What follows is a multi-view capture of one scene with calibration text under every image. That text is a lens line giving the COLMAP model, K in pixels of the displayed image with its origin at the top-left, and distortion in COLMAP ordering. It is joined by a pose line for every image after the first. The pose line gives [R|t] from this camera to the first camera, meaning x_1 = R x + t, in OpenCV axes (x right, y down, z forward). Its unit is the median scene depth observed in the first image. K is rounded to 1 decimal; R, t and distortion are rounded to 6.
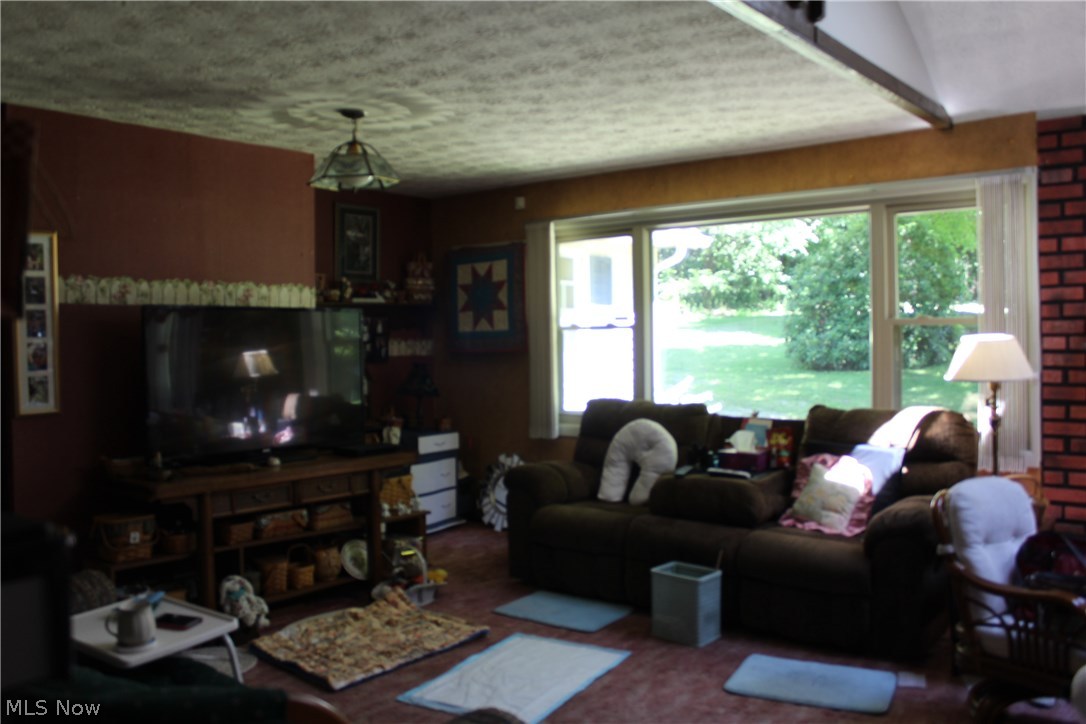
lens RADIAL K [[939.0, 0, 539.9], [0, 939.0, 335.0], [0, 0, 1]] dist [-0.145388, 0.130117]
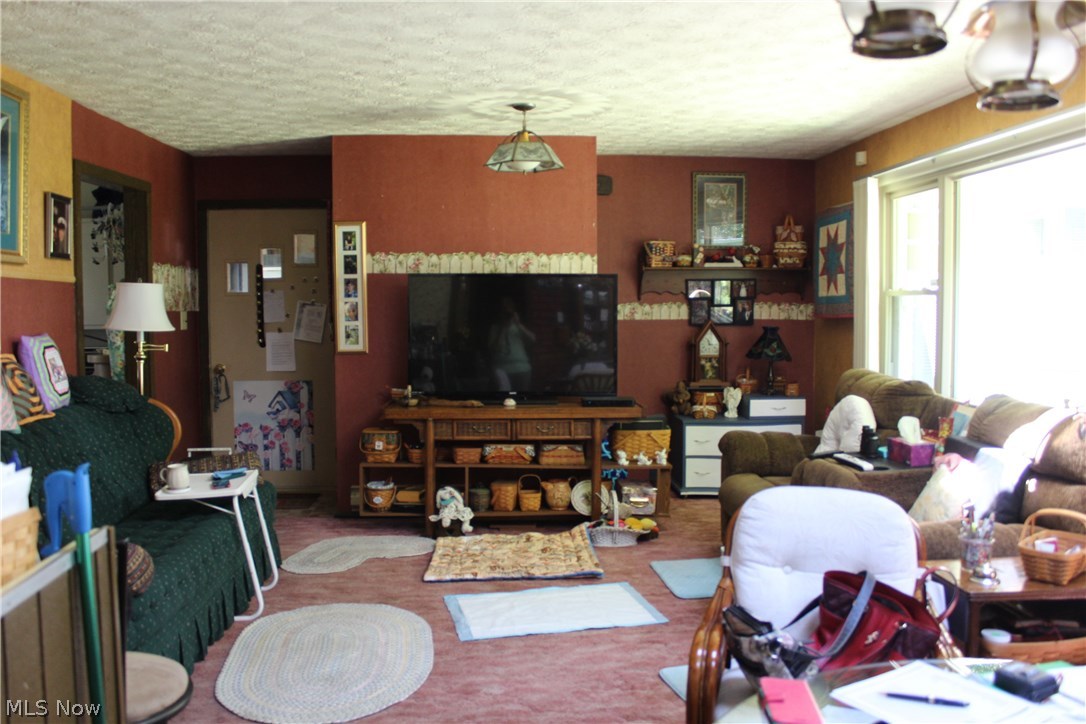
lens RADIAL K [[939.0, 0, 539.9], [0, 939.0, 335.0], [0, 0, 1]] dist [-0.145388, 0.130117]
pose [[0.677102, 0.038373, -0.734888, 0.629401], [-0.007698, 0.998954, 0.045069, -0.006264], [0.735849, -0.024859, 0.676689, 0.203893]]
